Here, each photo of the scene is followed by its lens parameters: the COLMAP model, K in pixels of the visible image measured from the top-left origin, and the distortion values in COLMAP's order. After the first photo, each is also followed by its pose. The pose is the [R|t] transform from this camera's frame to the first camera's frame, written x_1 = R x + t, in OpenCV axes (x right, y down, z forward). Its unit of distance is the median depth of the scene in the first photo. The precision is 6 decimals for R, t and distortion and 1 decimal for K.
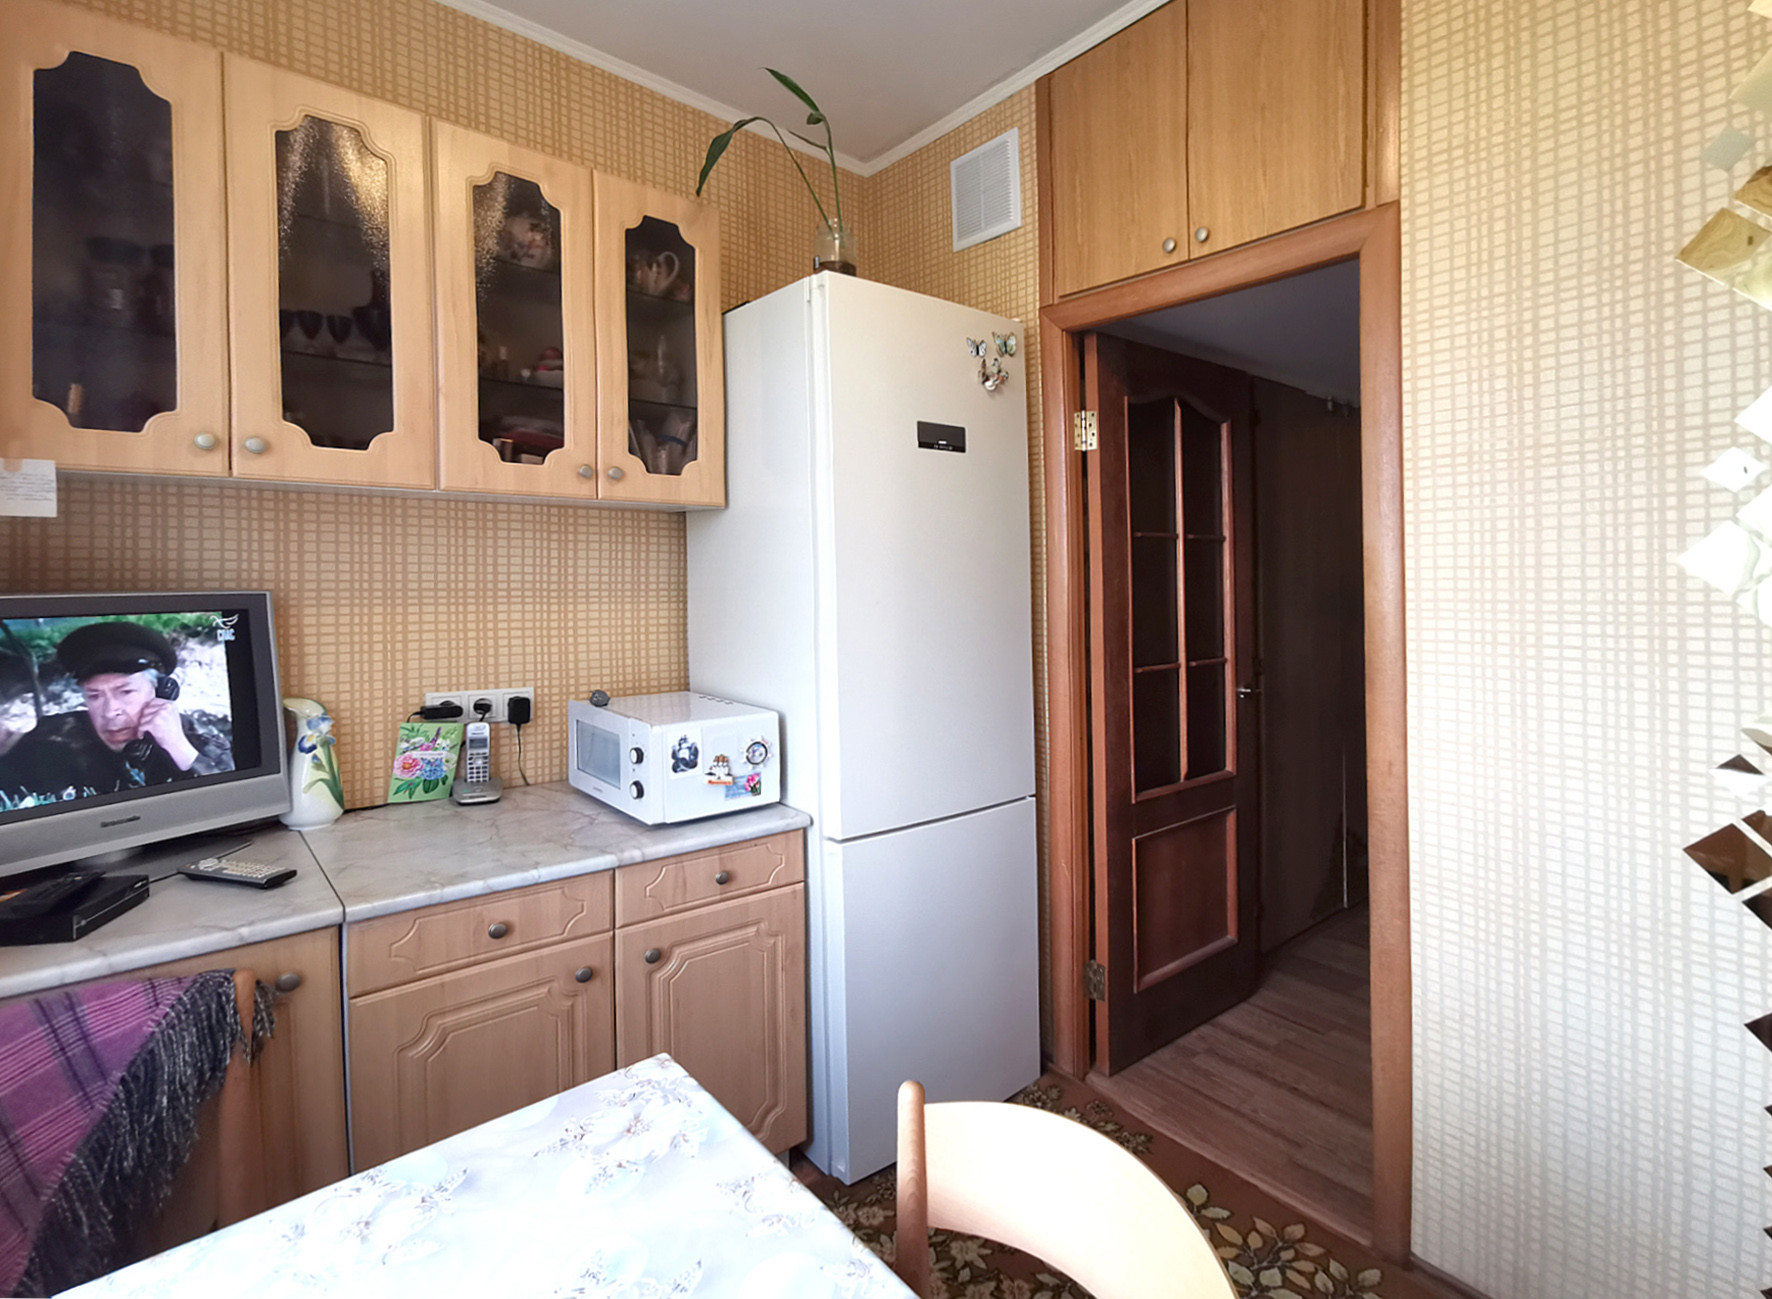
lens RADIAL K [[839.7, 0, 889.0], [0, 839.7, 648.9], [0, 0, 1]] dist [-0.030761, 0.047226]
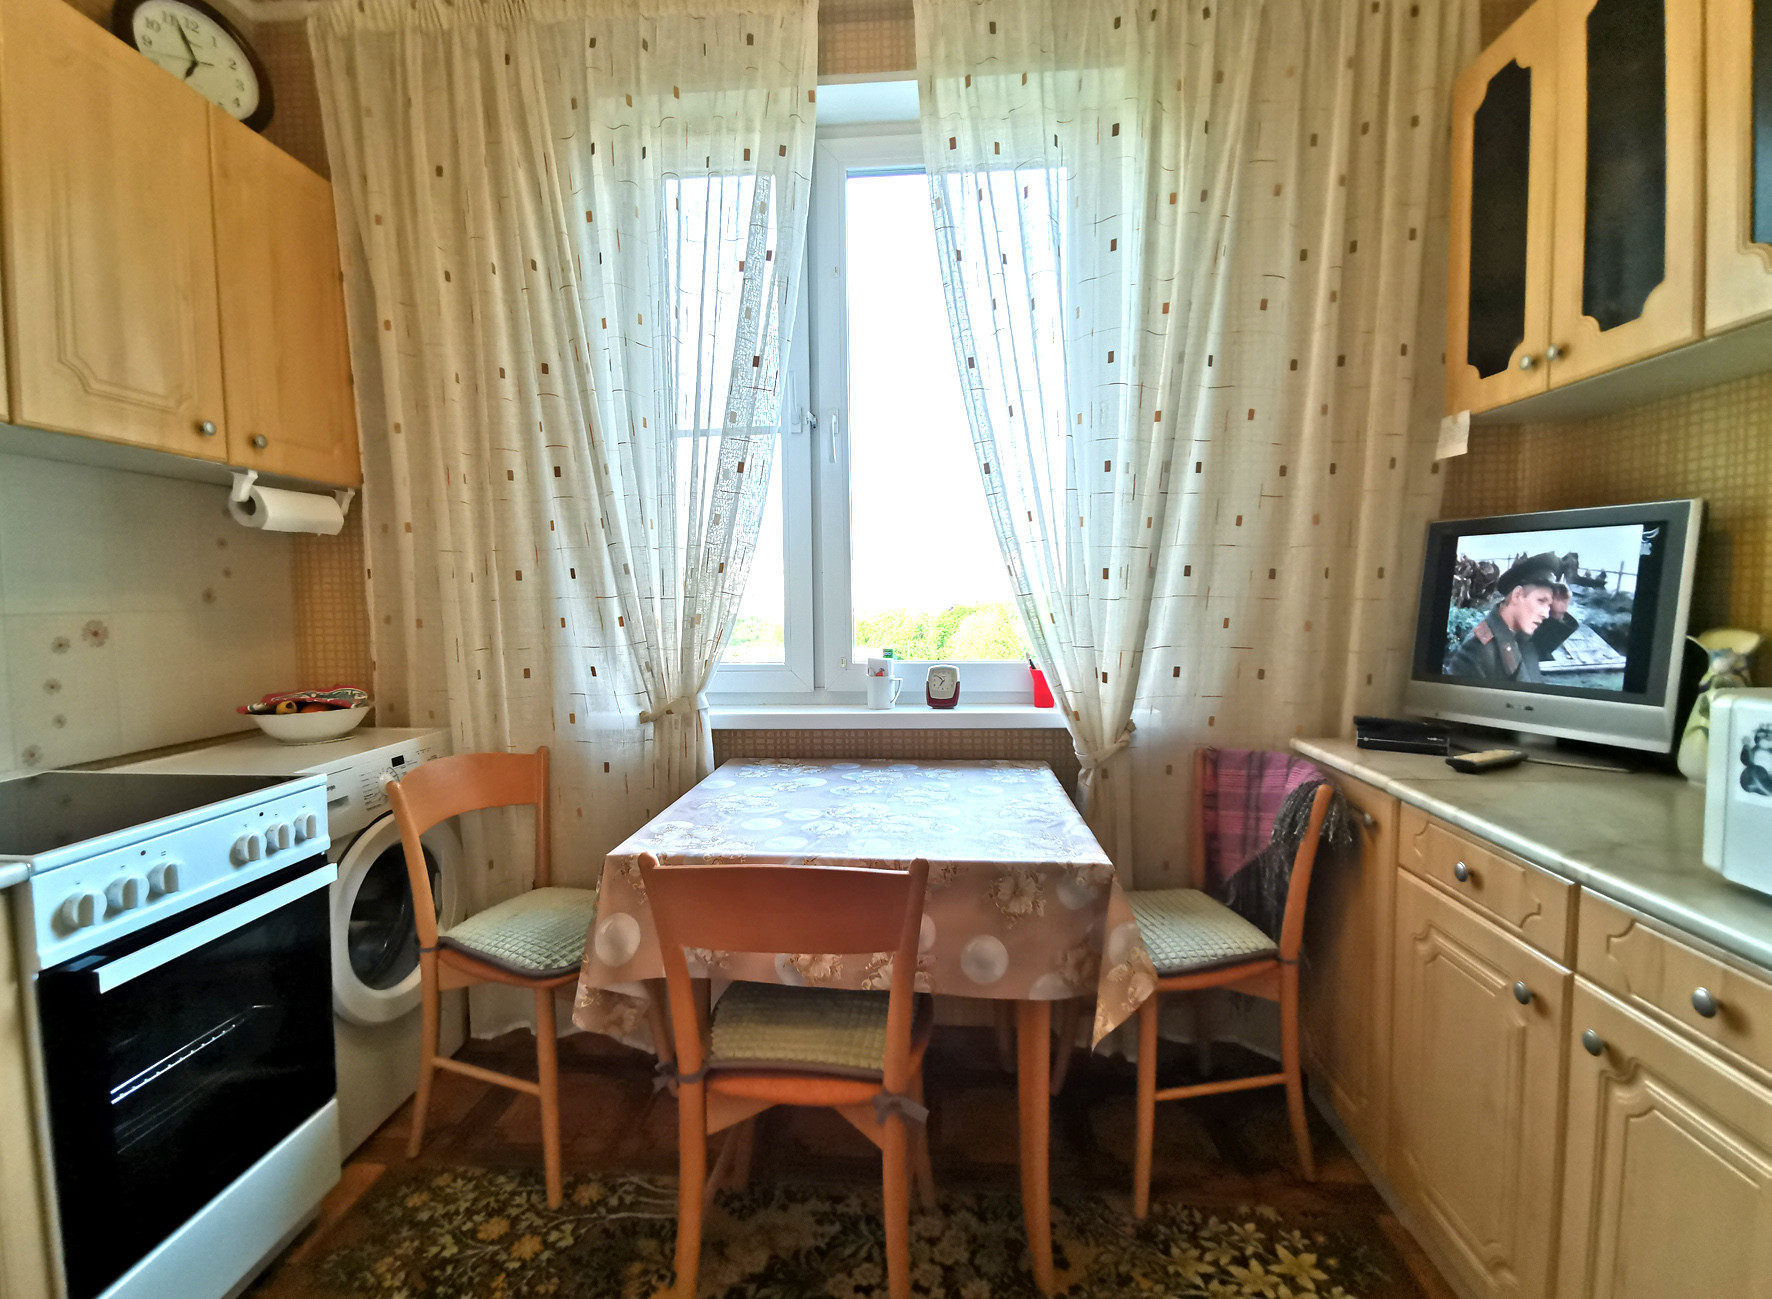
lens RADIAL K [[839.7, 0, 889.0], [0, 839.7, 648.9], [0, 0, 1]] dist [-0.030761, 0.047226]
pose [[-0.639903, 0.075746, -0.764714, 0.566086], [-0.038881, 0.990664, 0.130661, 0.011865], [0.767472, 0.113343, -0.630984, 1.050028]]
